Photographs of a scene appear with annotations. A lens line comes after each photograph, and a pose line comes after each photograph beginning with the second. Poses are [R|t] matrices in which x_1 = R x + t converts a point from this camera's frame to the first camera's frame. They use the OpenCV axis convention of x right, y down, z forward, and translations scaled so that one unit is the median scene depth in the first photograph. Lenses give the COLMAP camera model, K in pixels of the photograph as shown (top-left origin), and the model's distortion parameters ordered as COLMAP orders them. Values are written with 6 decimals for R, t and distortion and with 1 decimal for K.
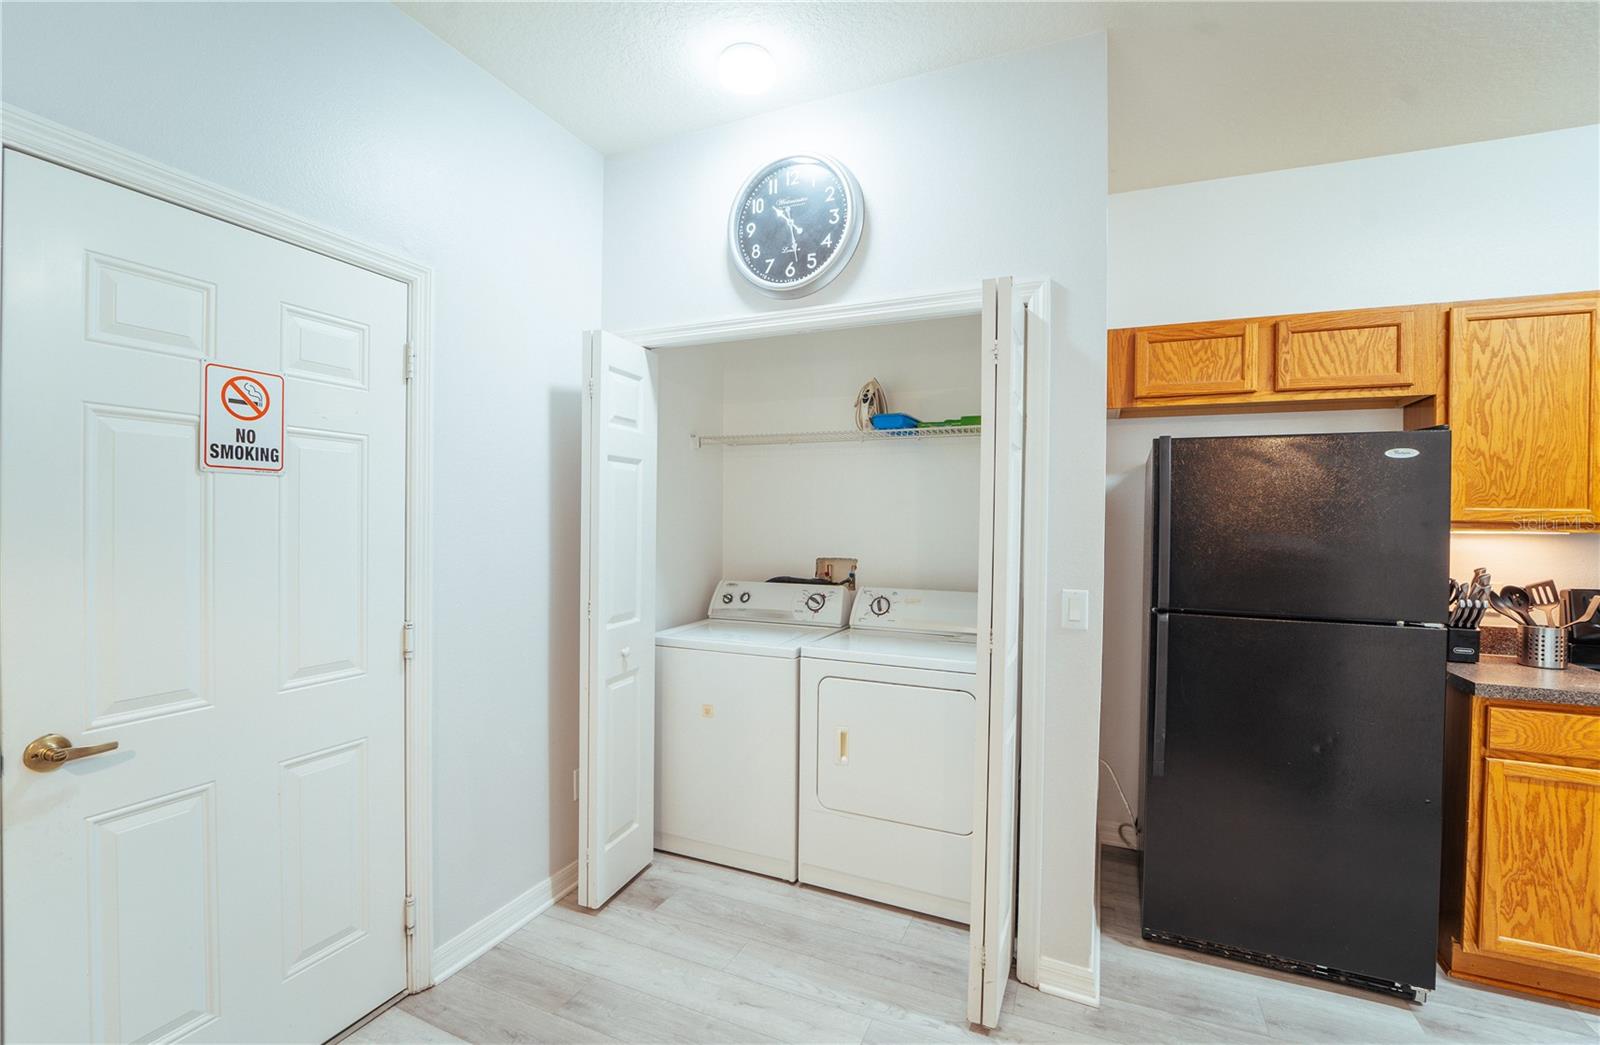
lens RADIAL K [[689.2, 0, 797.6], [0, 689.2, 528.2], [0, 0, 1]] dist [-0.021545, 0.000657]
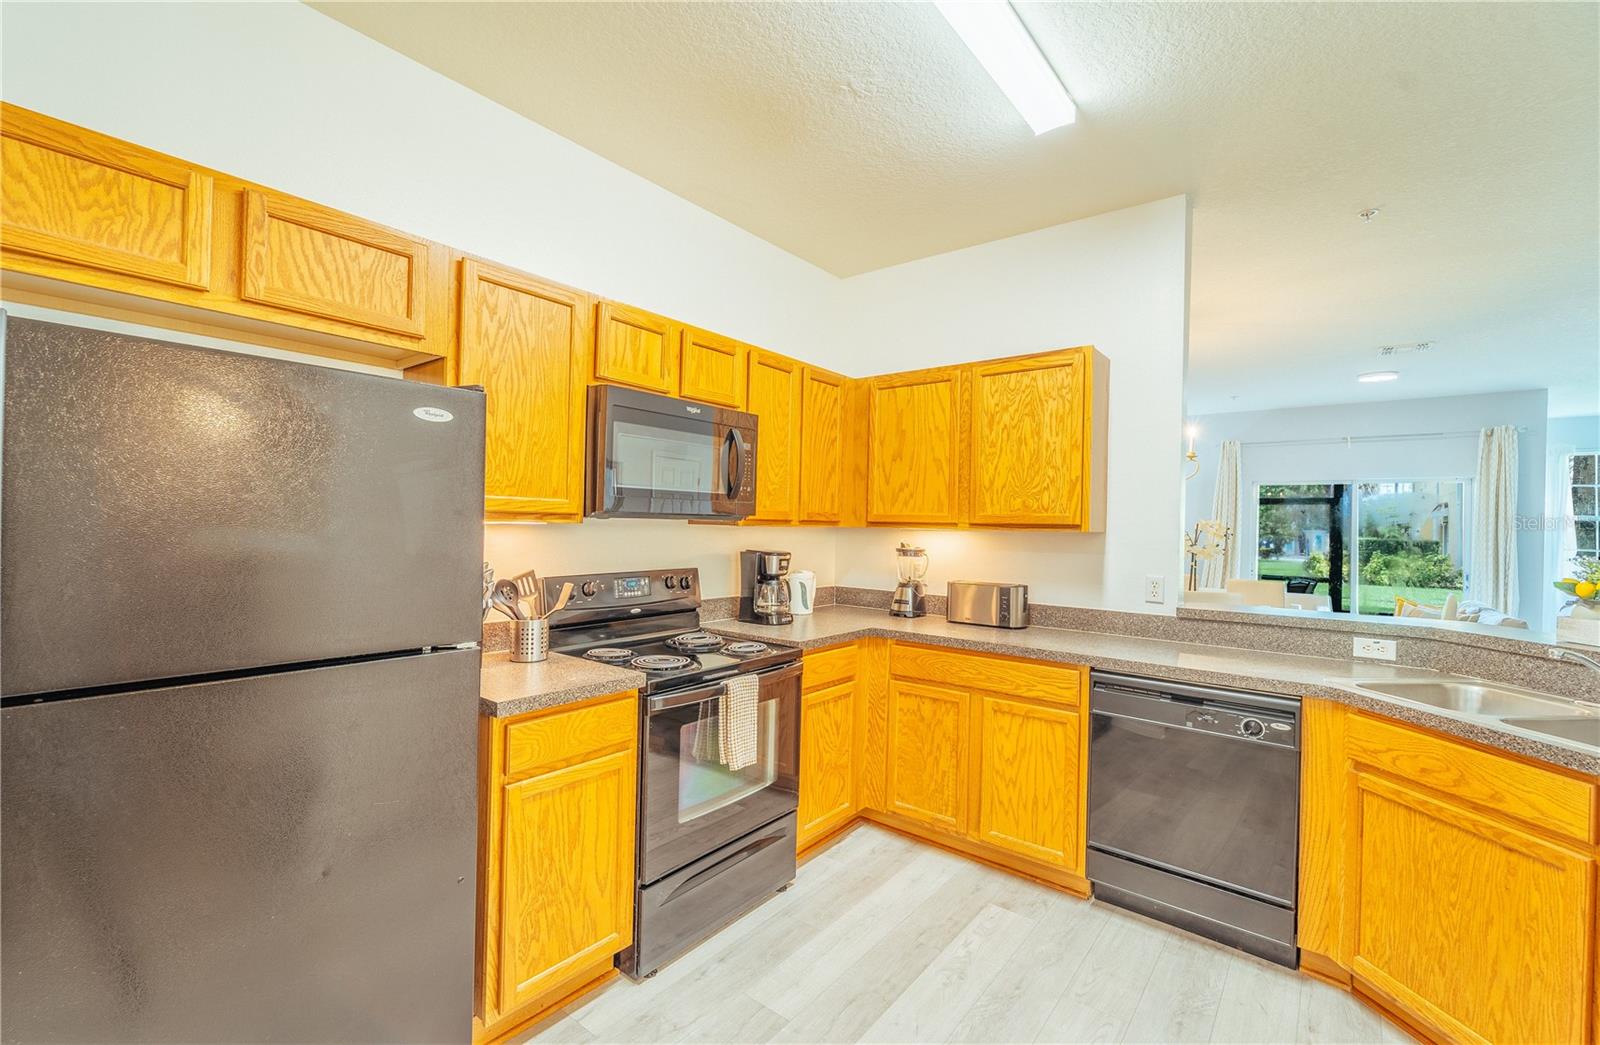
lens RADIAL K [[681.4, 0, 777.2], [0, 681.4, 524.6], [0, 0, 1]] dist [0.002493, 0.000021]
pose [[0.258345, -0.002099, 0.966050, 0.226791], [-0.014258, 0.999880, 0.005985, -0.001521], [-0.965948, -0.015320, 0.258284, 0.368561]]
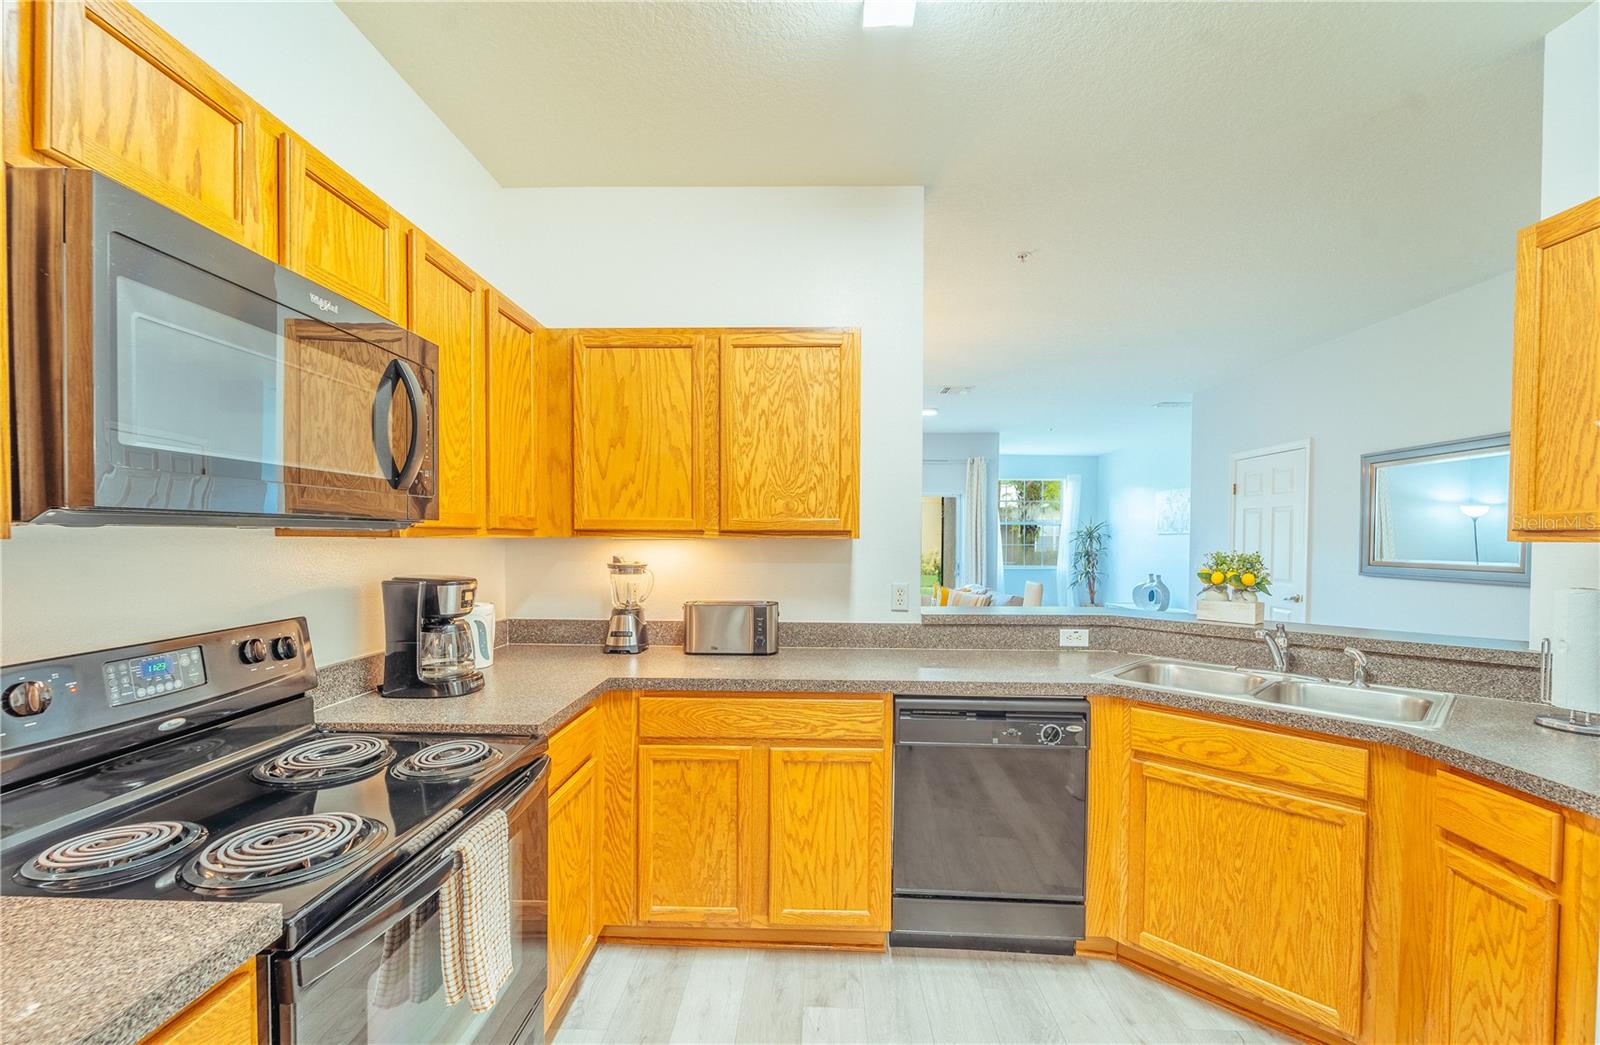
lens RADIAL K [[653.2, 0, 787.8], [0, 653.2, 556.4], [0, 0, 1]] dist [0.000660, -0.000081]
pose [[-0.378638, -0.036760, 0.924814, 0.595810], [-0.004660, 0.999274, 0.037812, 0.000274], [-0.925533, 0.010007, -0.378535, 0.621451]]
